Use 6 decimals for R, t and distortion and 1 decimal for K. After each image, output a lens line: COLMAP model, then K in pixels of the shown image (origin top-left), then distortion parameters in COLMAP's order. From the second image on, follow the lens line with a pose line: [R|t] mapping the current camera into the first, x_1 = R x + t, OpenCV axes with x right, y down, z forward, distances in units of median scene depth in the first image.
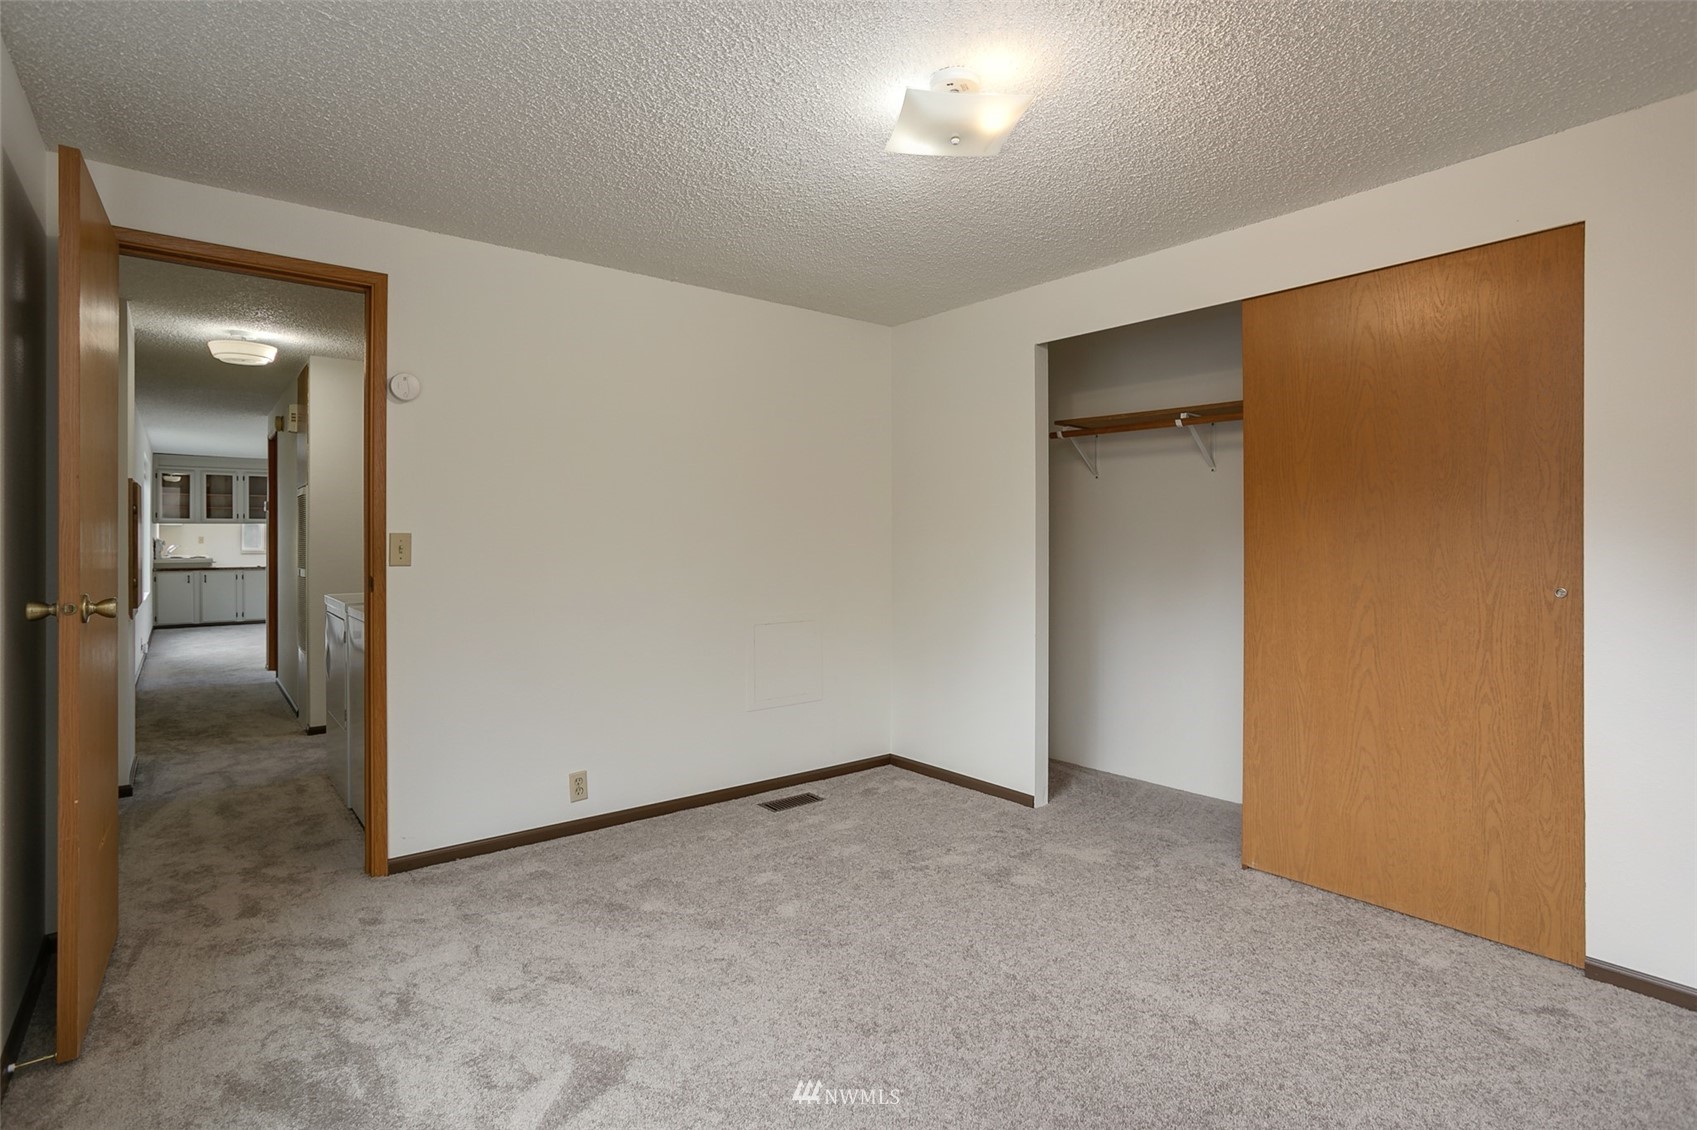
lens RADIAL K [[824.6, 0, 817.4], [0, 824.6, 543.1], [0, 0, 1]] dist [-0.041115, 0.019601]
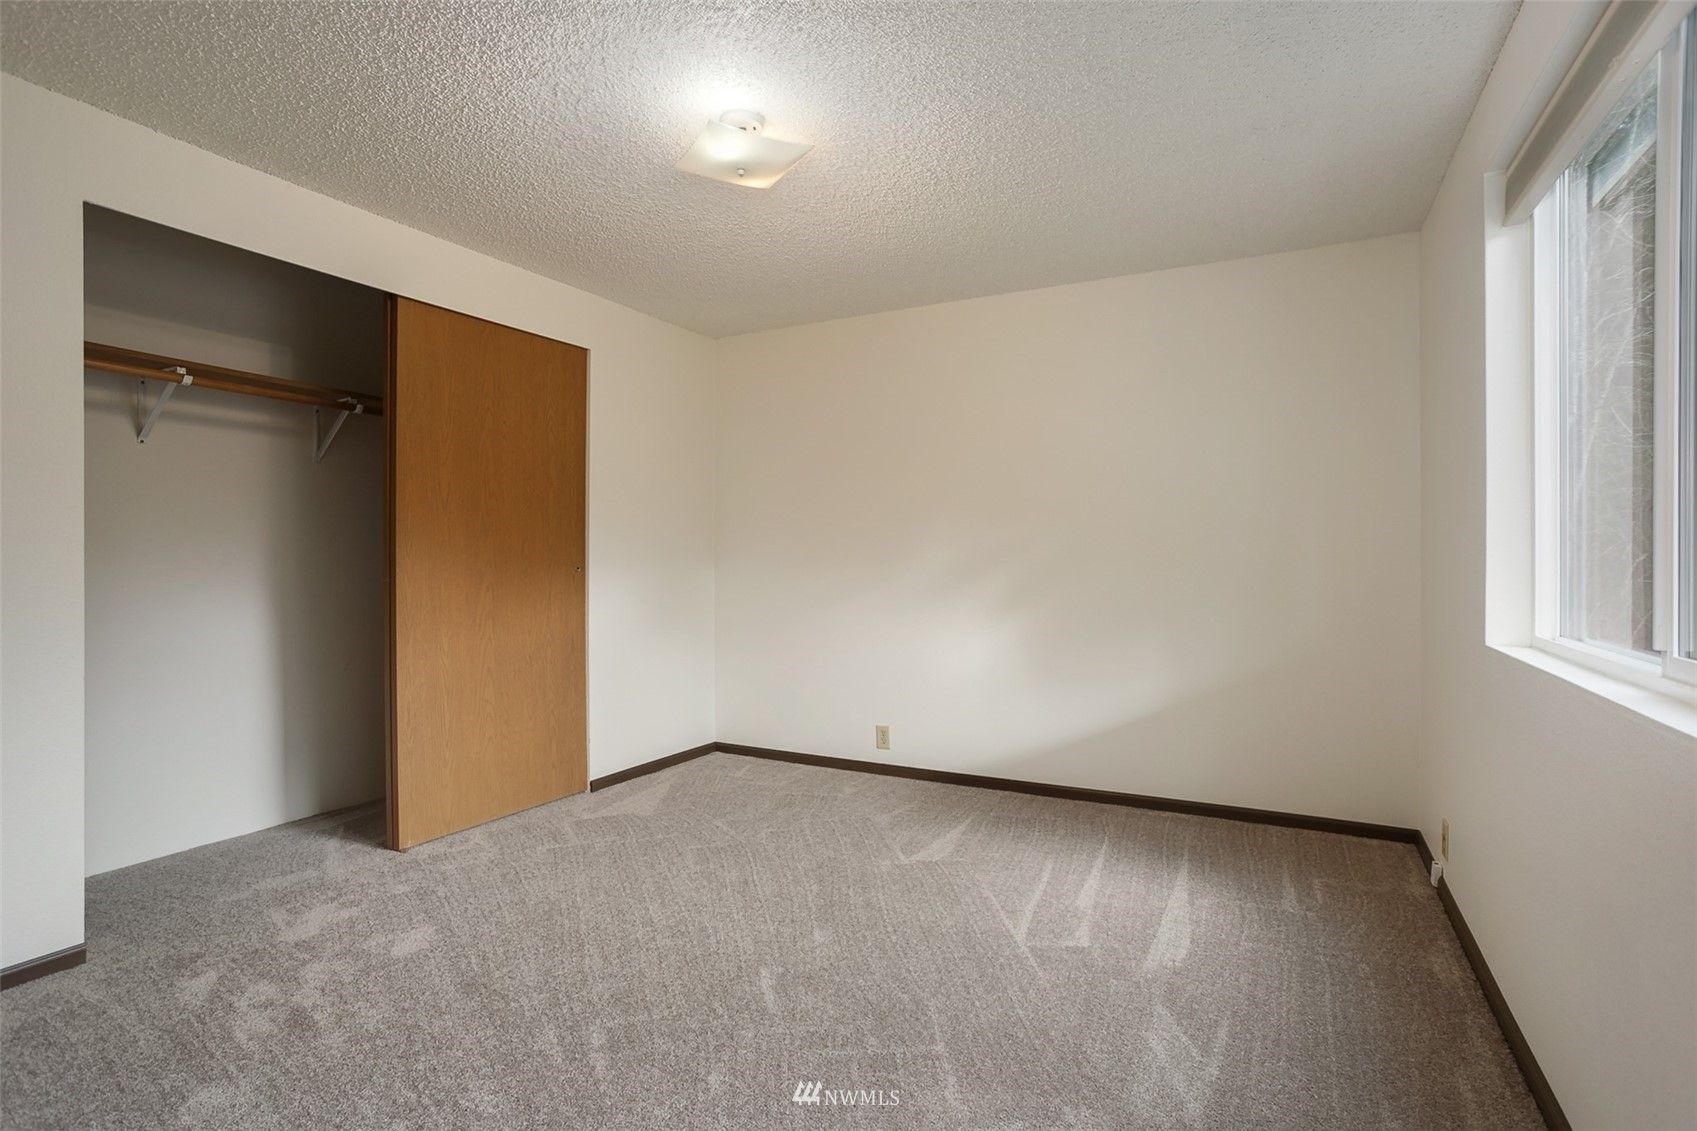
lens RADIAL K [[824.6, 0, 846.2], [0, 824.6, 564.2], [0, 0, 1]] dist [-0.041115, 0.019601]
pose [[-0.403690, -0.008153, 0.914860, -0.671258], [0.000624, 0.999958, 0.009187, 0.028494], [-0.914896, 0.004280, -0.403667, 0.945903]]
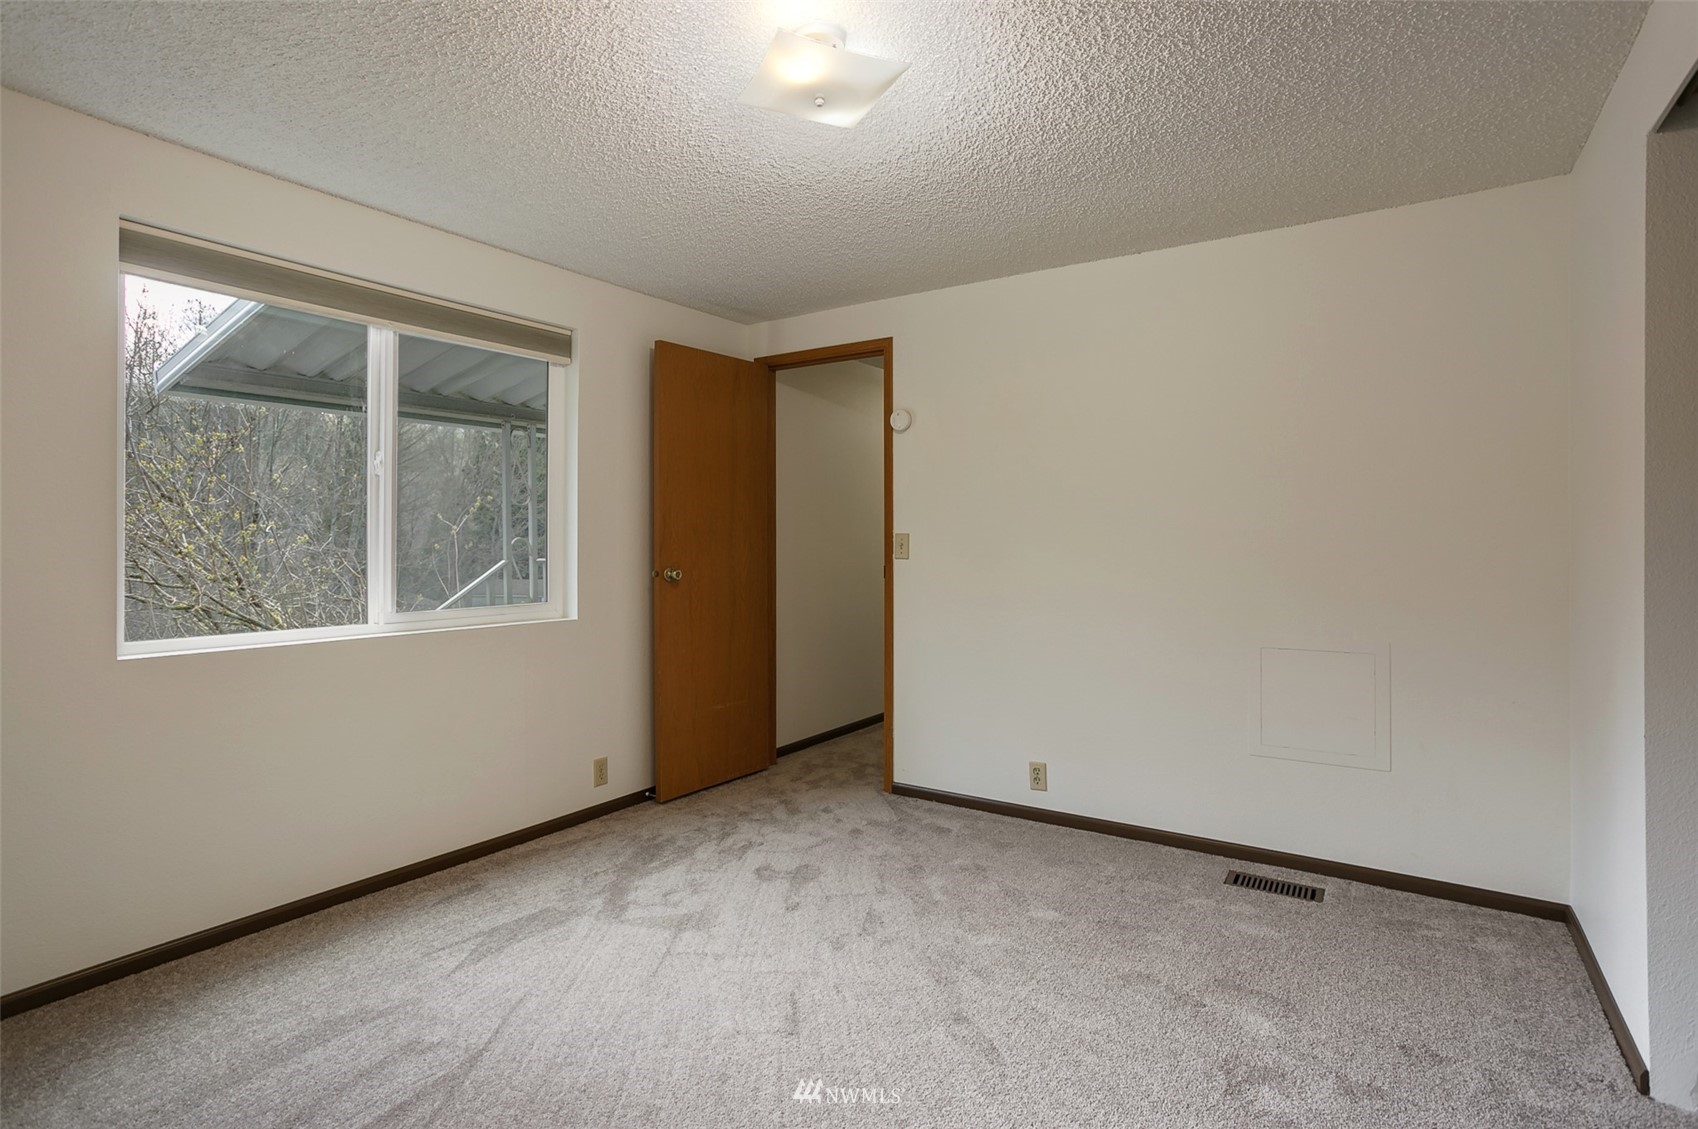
lens RADIAL K [[825.1, 0, 838.3], [0, 825.1, 550.4], [0, 0, 1]] dist [-0.041115, 0.019601]
pose [[0.304897, 0.008502, -0.952348, 0.749982], [0.001605, 0.999954, 0.009441, 0.002459], [0.952384, -0.004407, 0.304869, 0.542204]]
